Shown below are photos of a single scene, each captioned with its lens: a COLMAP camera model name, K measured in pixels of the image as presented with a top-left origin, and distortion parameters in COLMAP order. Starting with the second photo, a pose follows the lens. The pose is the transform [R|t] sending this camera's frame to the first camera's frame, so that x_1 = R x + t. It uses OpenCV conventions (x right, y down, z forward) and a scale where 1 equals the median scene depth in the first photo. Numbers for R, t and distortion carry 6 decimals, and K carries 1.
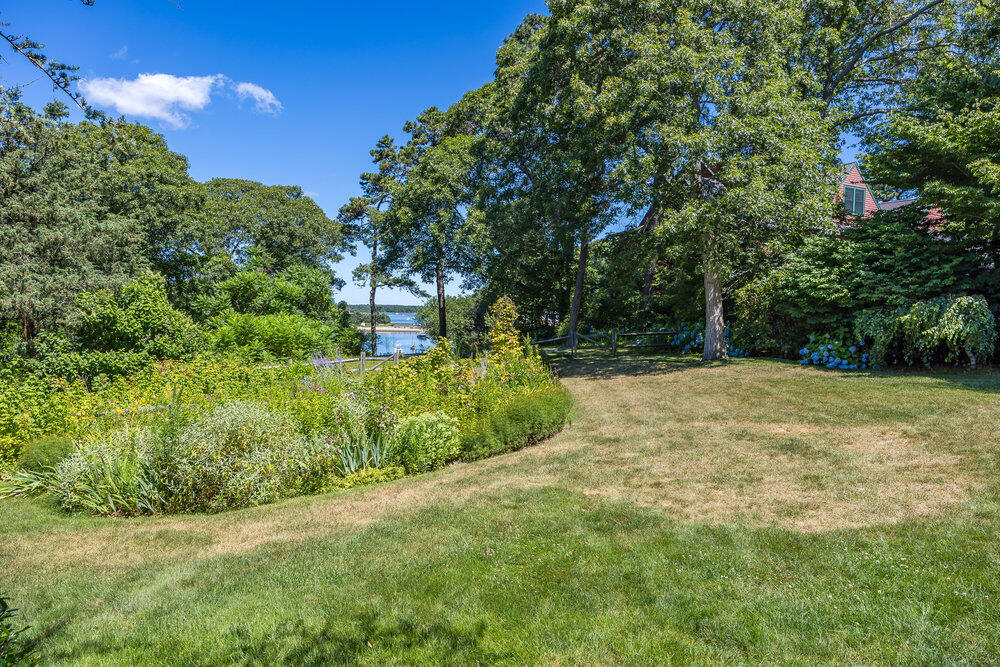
lens RADIAL K [[676.2, 0, 498.5], [0, 676.2, 329.9], [0, 0, 1]] dist [-0.012977, -0.003809]
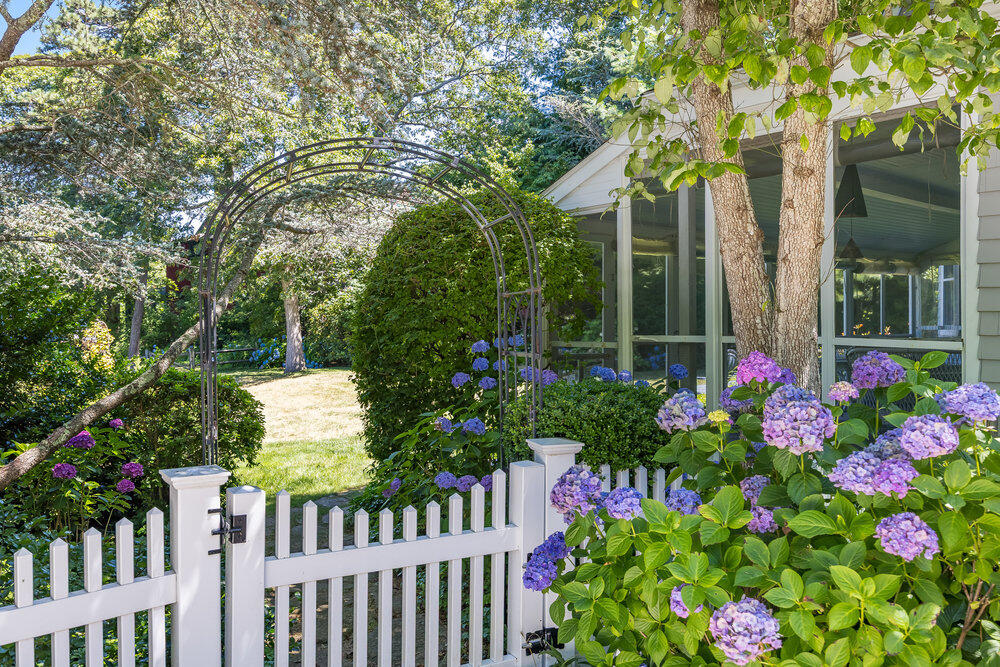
lens RADIAL K [[866.9, 0, 499.9], [0, 866.9, 333.0], [0, 0, 1]] dist [-0.011273, -0.001374]
pose [[0.838349, -0.024681, 0.544575, -0.185793], [0.029996, 0.999550, -0.000876, -0.009409], [-0.544308, 0.017069, 0.838712, -0.420099]]
